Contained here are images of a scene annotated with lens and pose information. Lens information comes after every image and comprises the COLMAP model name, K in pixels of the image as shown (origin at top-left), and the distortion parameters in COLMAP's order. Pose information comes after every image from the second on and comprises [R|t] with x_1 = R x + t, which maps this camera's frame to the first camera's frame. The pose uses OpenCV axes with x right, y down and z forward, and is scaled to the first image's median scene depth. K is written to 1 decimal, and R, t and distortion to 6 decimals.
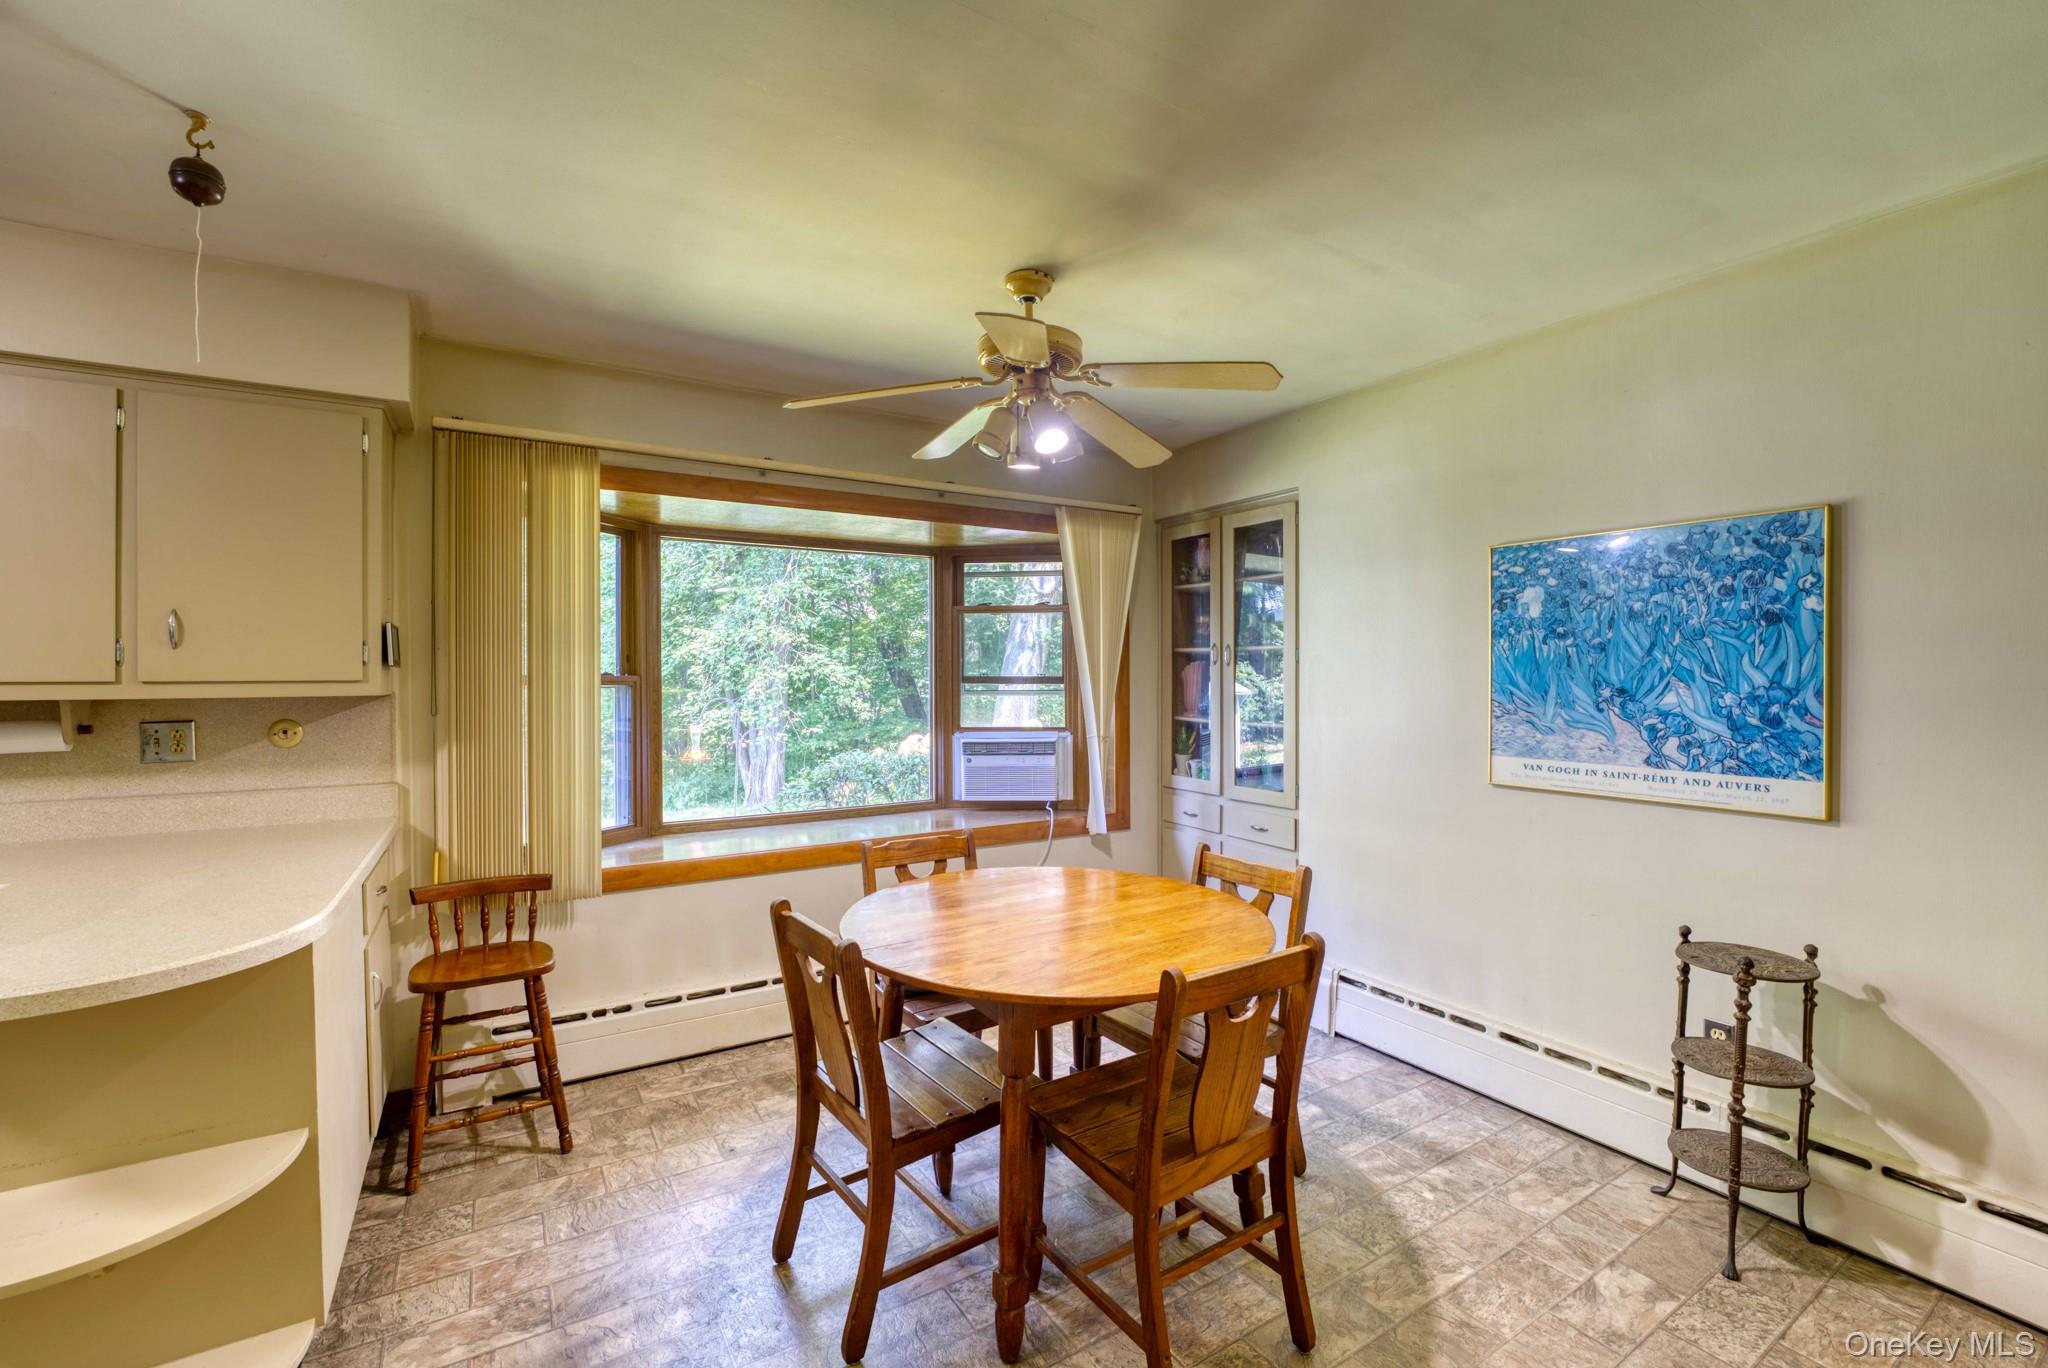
lens RADIAL K [[849.6, 0, 1034.8], [0, 849.6, 681.8], [0, 0, 1]] dist [-0.020190, 0.000202]
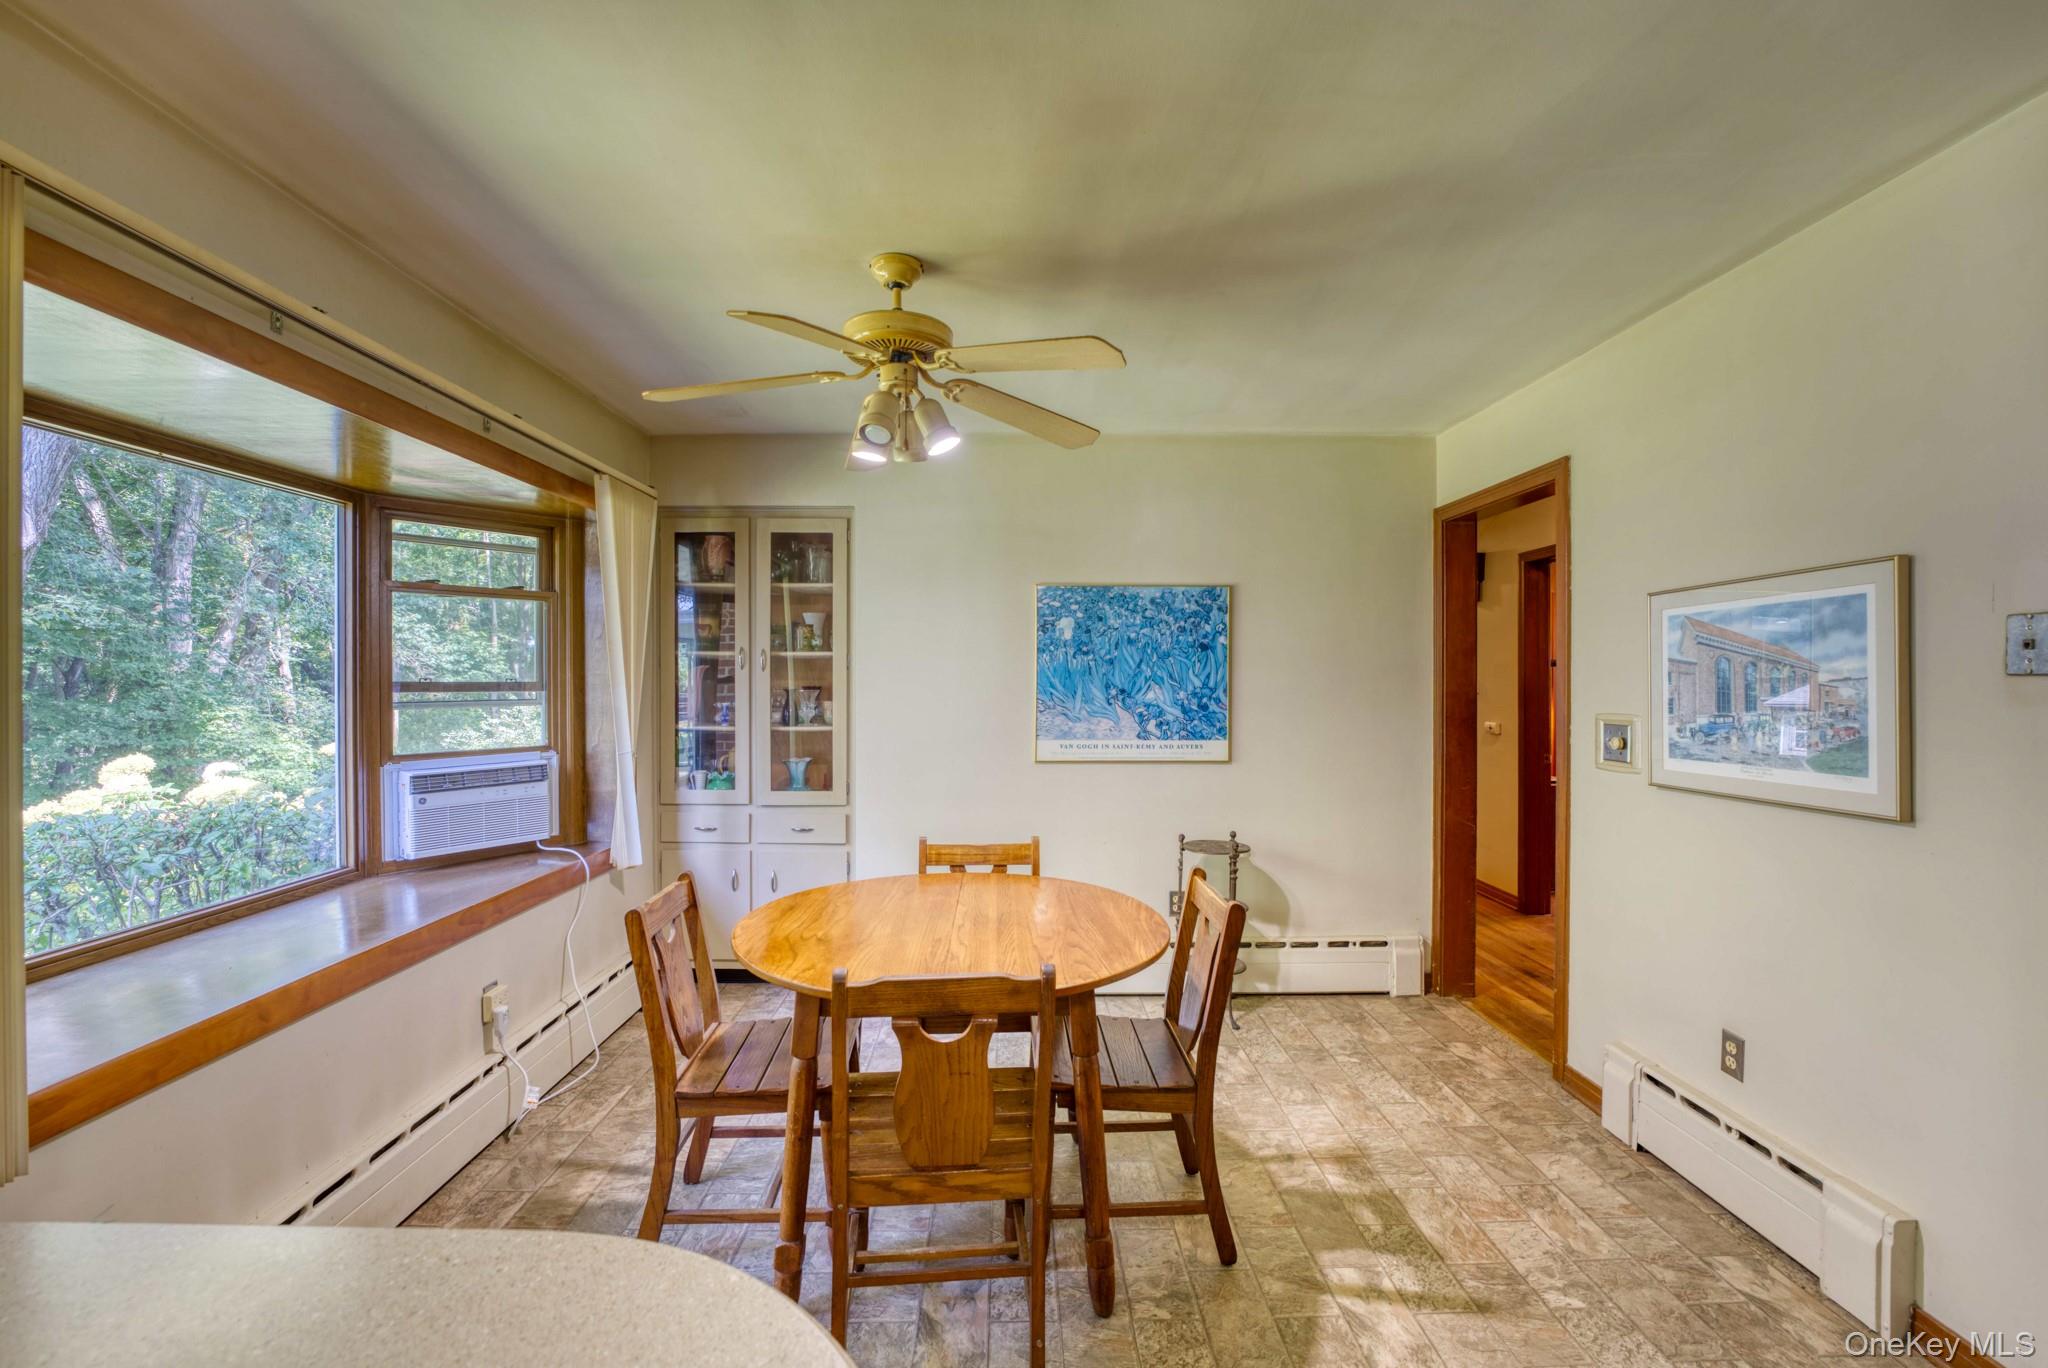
lens RADIAL K [[834.8, 0, 1024.0], [0, 834.8, 684.0], [0, 0, 1]] dist [-0.021673, -0.000028]
pose [[0.523563, -0.002660, 0.851983, -0.674453], [0.006414, 0.999979, -0.000820, -0.001270], [-0.851963, 0.005894, 0.523569, 0.362733]]
